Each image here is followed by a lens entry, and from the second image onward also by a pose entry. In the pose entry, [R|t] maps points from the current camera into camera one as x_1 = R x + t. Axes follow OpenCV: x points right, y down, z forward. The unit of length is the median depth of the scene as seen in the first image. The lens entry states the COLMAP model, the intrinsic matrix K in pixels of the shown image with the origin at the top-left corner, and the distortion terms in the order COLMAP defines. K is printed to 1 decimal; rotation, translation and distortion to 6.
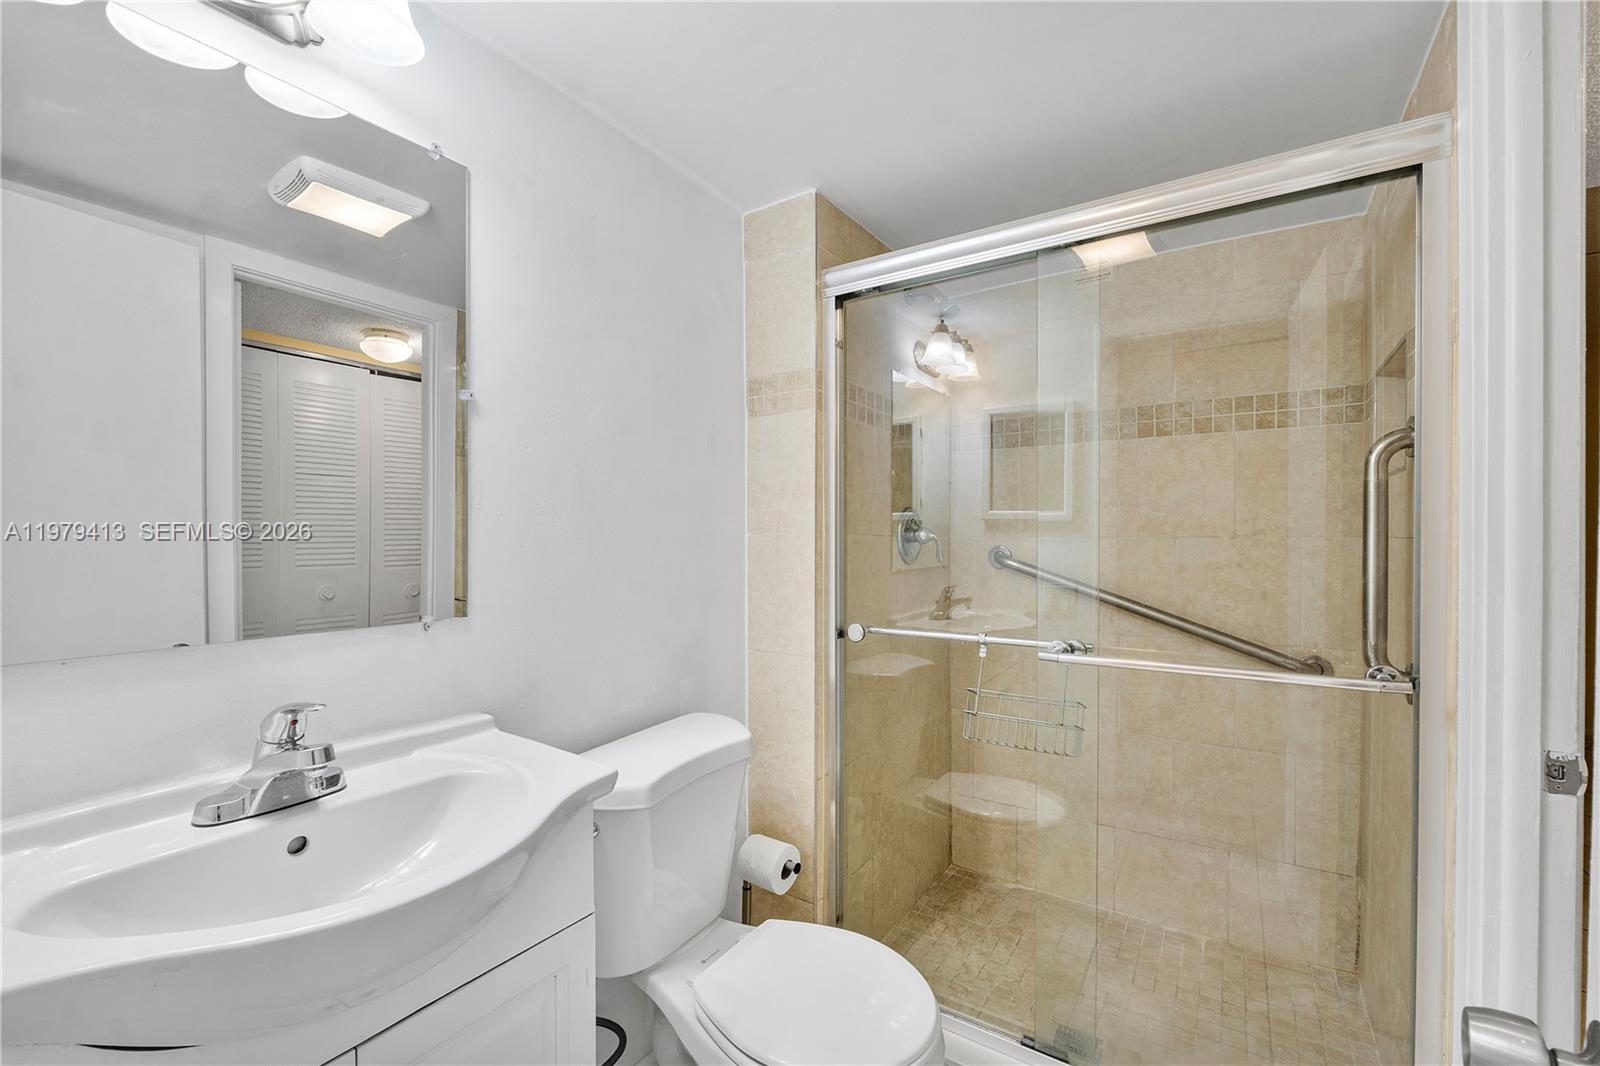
lens RADIAL K [[680.3, 0, 793.1], [0, 680.3, 535.1], [0, 0, 1]] dist [-0.008243, 0.000215]
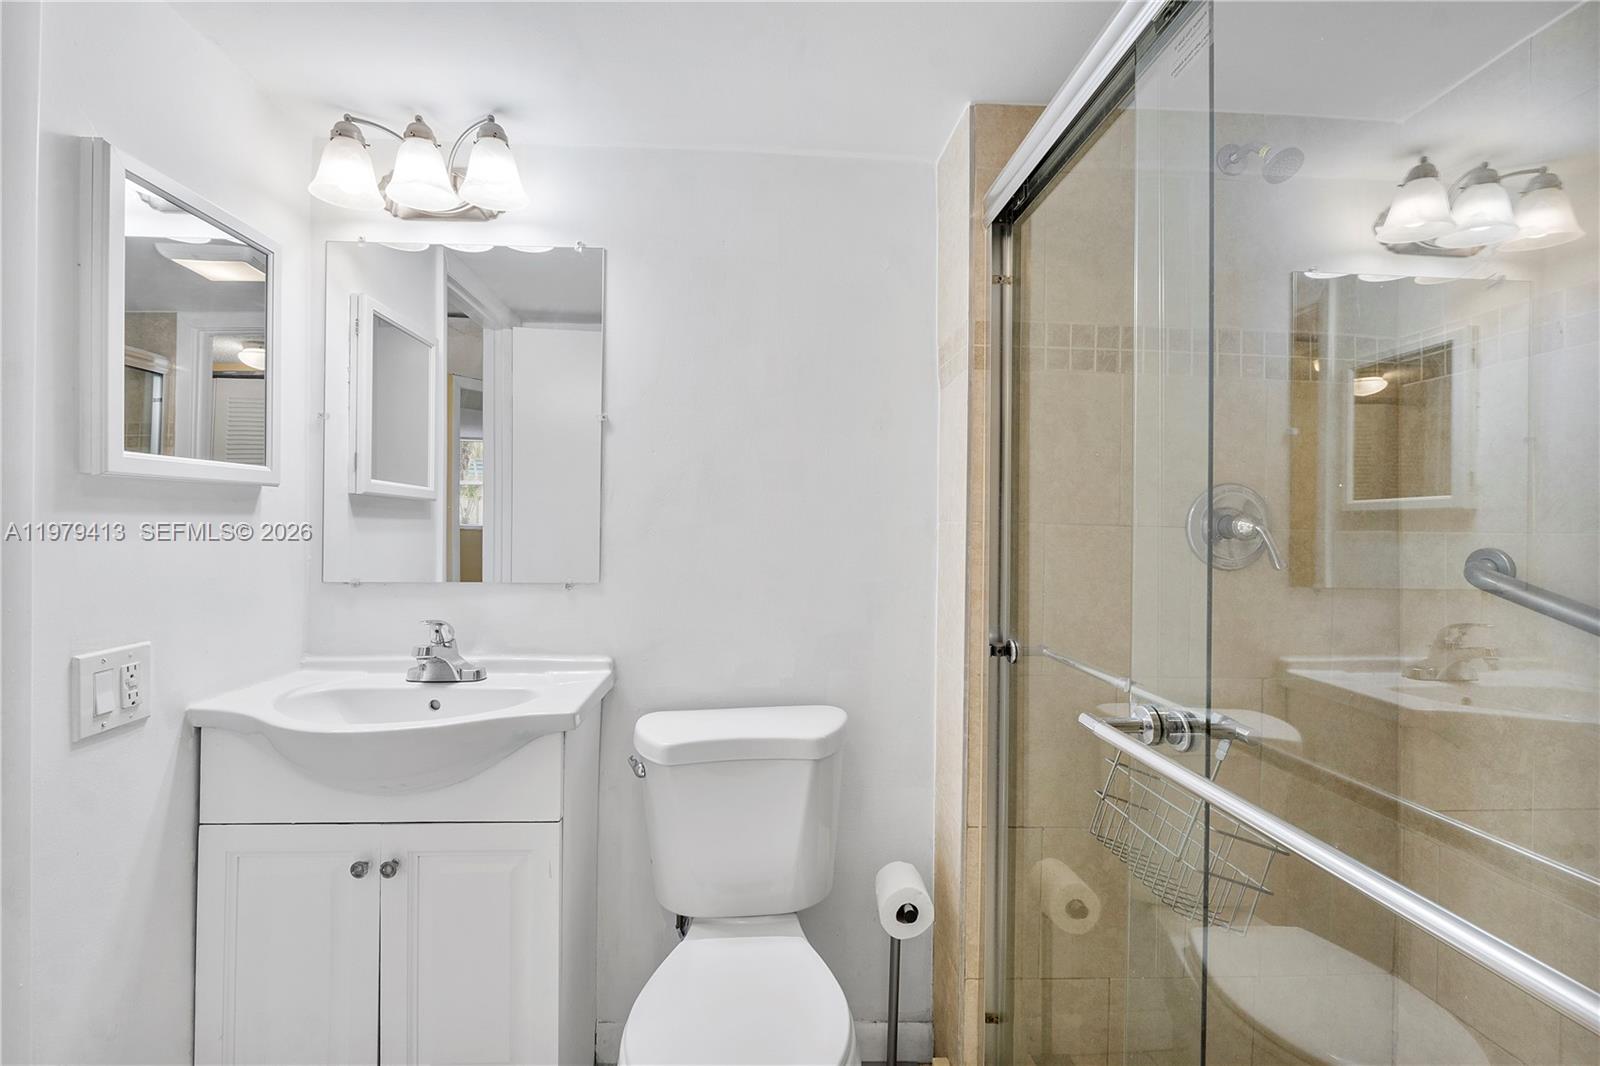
lens RADIAL K [[680.3, 0, 790.4], [0, 680.3, 530.2], [0, 0, 1]] dist [-0.008243, 0.000215]
pose [[0.590008, 0.003886, -0.807388, 0.531296], [-0.009342, 0.999954, -0.002014, 0.009674], [0.807344, 0.008731, 0.590017, 0.329772]]
